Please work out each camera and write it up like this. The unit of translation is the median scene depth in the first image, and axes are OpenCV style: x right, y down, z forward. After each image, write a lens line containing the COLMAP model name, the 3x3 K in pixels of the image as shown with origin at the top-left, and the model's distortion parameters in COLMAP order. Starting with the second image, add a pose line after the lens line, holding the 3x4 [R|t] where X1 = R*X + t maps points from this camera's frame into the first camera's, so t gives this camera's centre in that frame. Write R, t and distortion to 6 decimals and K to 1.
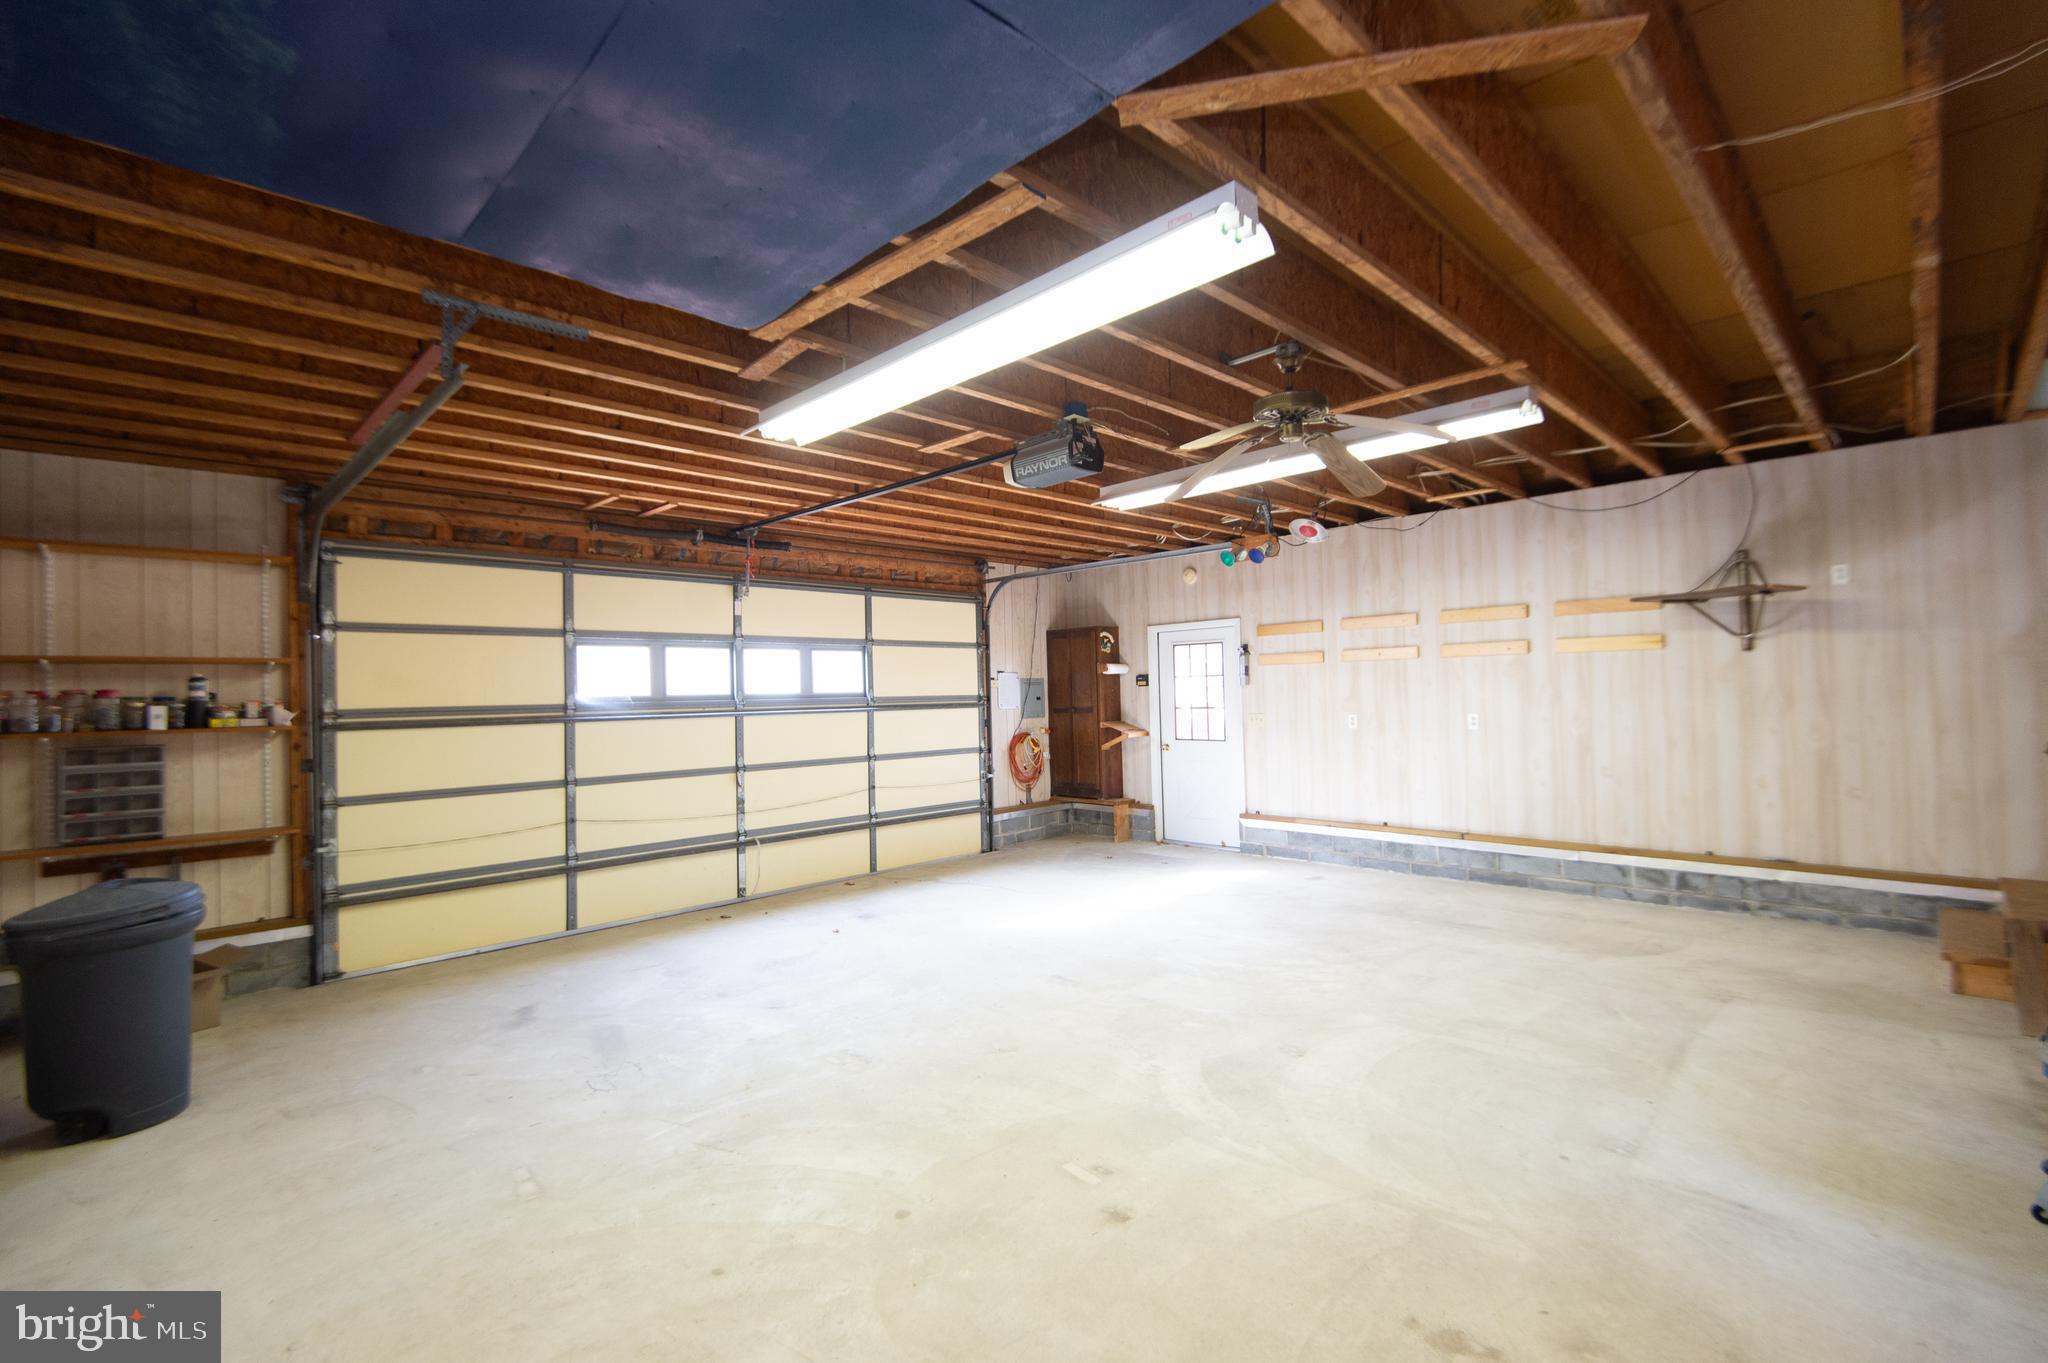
lens RADIAL K [[897.3, 0, 1032.4], [0, 897.3, 677.5], [0, 0, 1]] dist [0.026027, -0.012762]
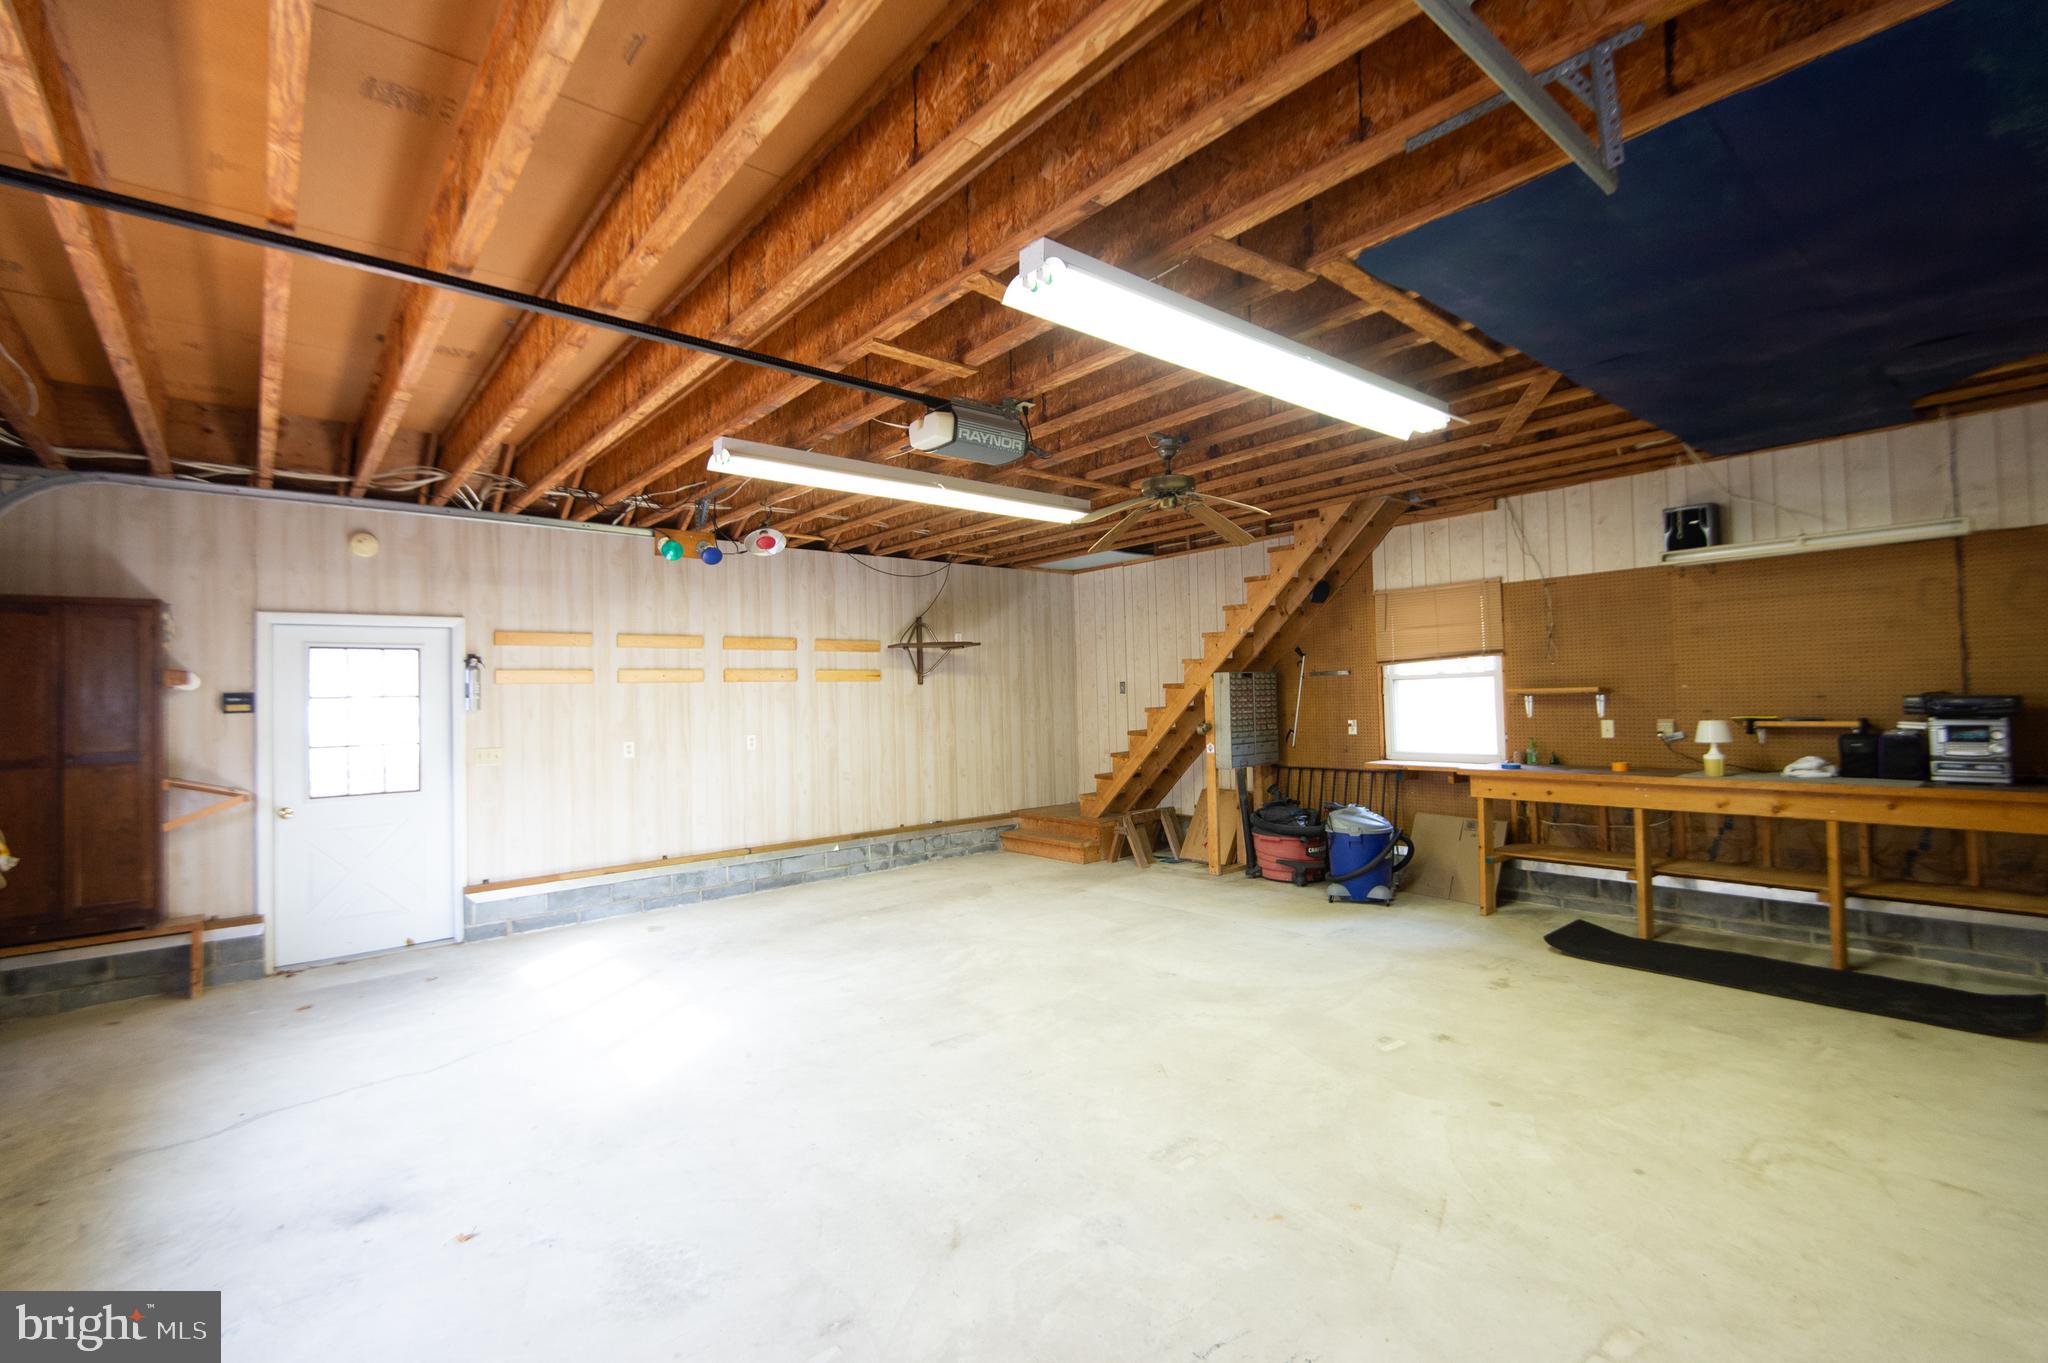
lens RADIAL K [[897.3, 0, 1032.4], [0, 897.3, 677.5], [0, 0, 1]] dist [0.026027, -0.012762]
pose [[0.085861, 0.045668, 0.995260, -0.579597], [0.008398, 0.998880, -0.046559, 0.025843], [-0.996272, 0.012356, 0.085381, 0.604019]]
